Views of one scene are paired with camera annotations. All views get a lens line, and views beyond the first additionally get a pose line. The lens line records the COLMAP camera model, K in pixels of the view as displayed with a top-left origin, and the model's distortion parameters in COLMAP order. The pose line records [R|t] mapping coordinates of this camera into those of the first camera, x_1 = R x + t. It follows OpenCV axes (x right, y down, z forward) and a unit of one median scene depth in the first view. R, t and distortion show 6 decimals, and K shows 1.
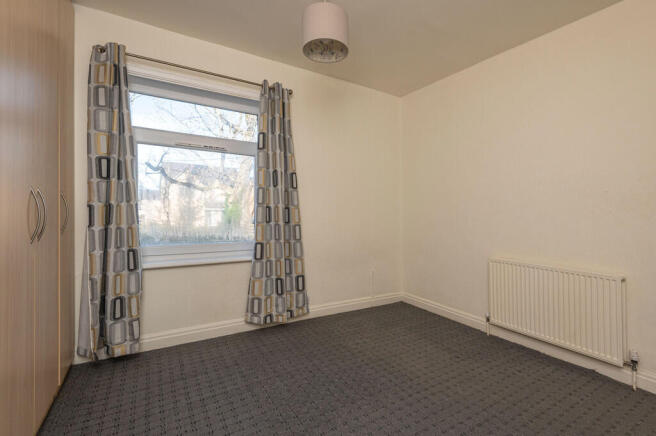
lens RADIAL K [[300.1, 0, 328.5], [0, 300.1, 209.4], [0, 0, 1]] dist [-0.000409, -0.000117]
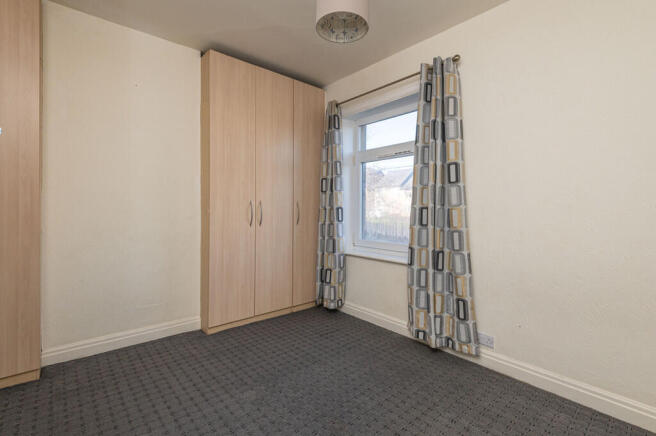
lens RADIAL K [[302.4, 0, 330.4], [0, 302.4, 214.9], [0, 0, 1]] dist [0.001857, 0.000104]
pose [[0.164492, 0.006292, -0.986358, 0.649754], [0.002995, 0.999972, 0.006878, 0.005249], [0.986374, -0.004085, 0.164468, 0.607903]]
